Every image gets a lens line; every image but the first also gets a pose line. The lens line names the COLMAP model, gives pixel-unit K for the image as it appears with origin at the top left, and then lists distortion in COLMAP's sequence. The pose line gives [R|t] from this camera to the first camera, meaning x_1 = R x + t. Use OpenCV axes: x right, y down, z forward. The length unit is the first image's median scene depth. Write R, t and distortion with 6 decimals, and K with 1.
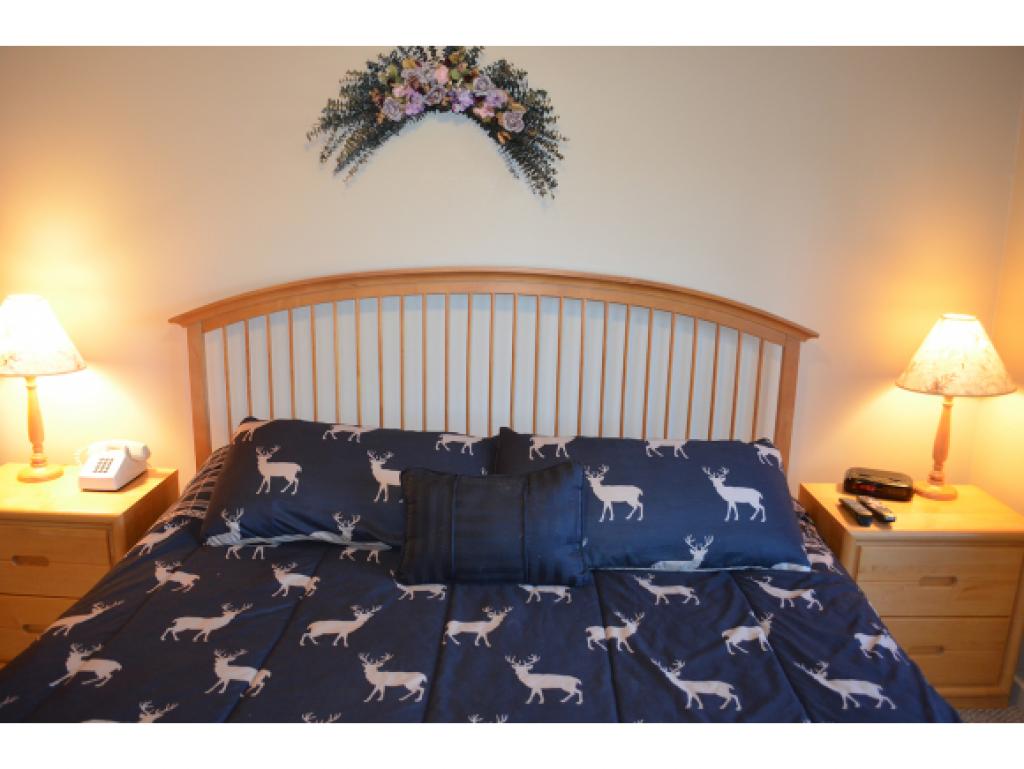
lens RADIAL K [[800.4, 0, 512.0], [0, 800.4, 384.5], [0, 0, 1]] dist [-0.083338, 0.011263]
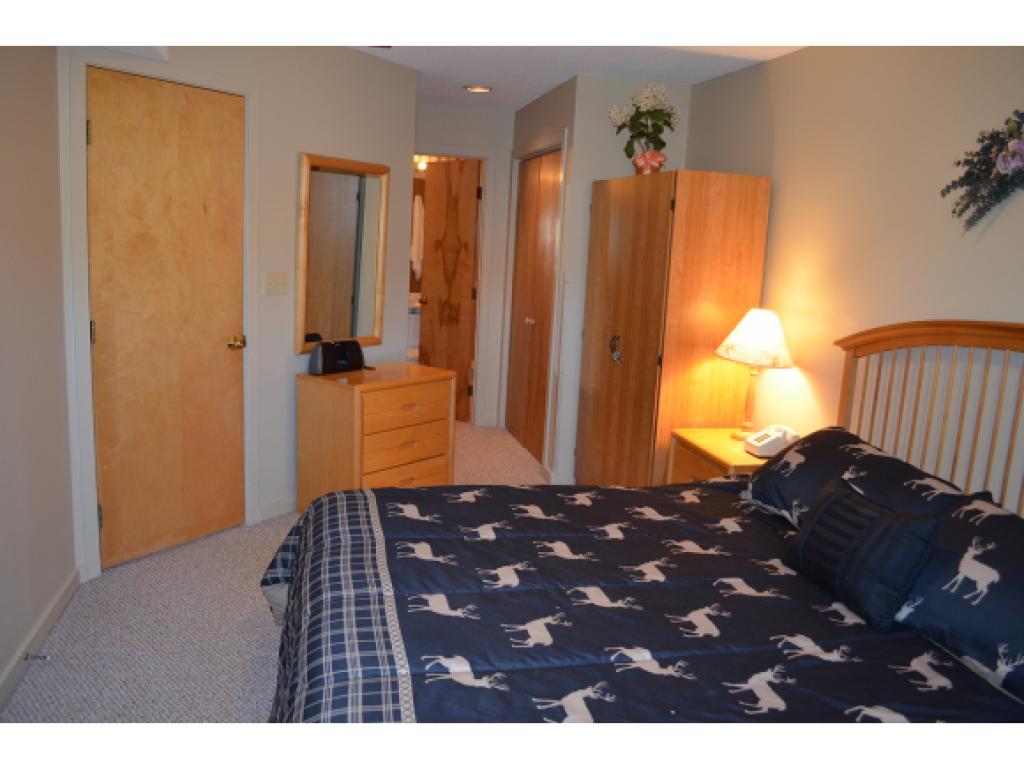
lens RADIAL K [[800.4, 0, 512.0], [0, 800.4, 384.5], [0, 0, 1]] dist [-0.083338, 0.011263]
pose [[0.235106, 0.166771, -0.957556, 0.688259], [-0.266323, 0.958520, 0.101549, -0.009345], [0.934771, 0.231144, 0.269768, 0.210006]]
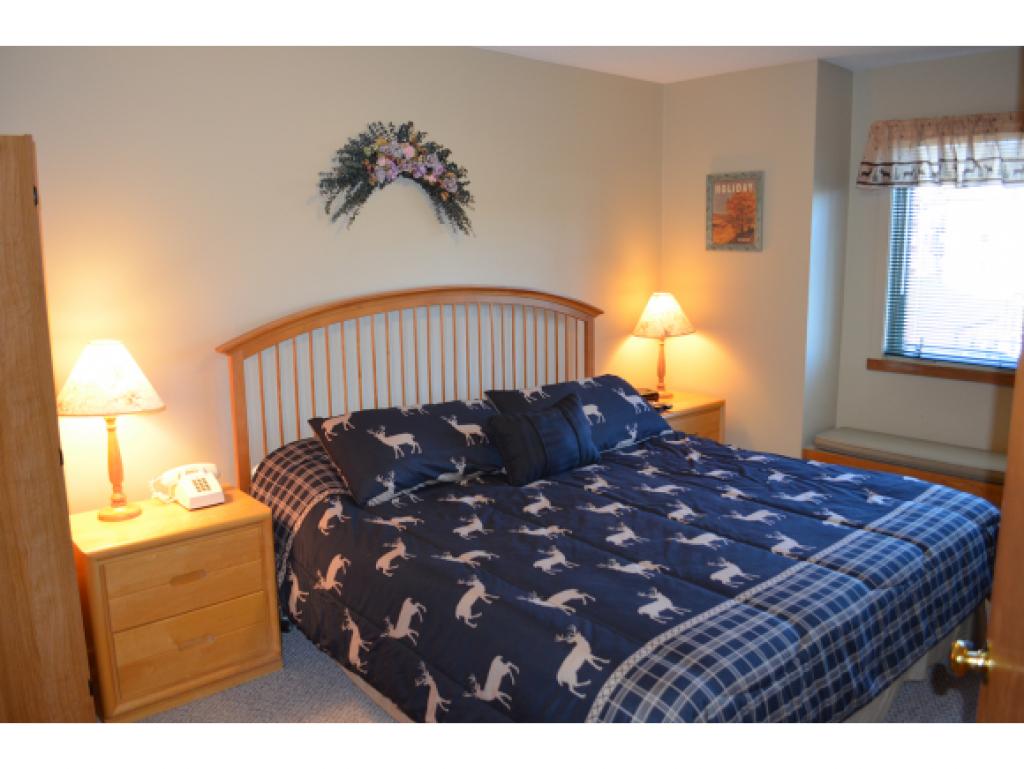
lens RADIAL K [[800.4, 0, 512.0], [0, 800.4, 384.5], [0, 0, 1]] dist [-0.083338, 0.011263]
pose [[0.746476, -0.149085, 0.648496, -0.918892], [0.173796, 0.984432, 0.026260, 0.010642], [-0.642315, 0.093104, 0.760765, -0.152864]]
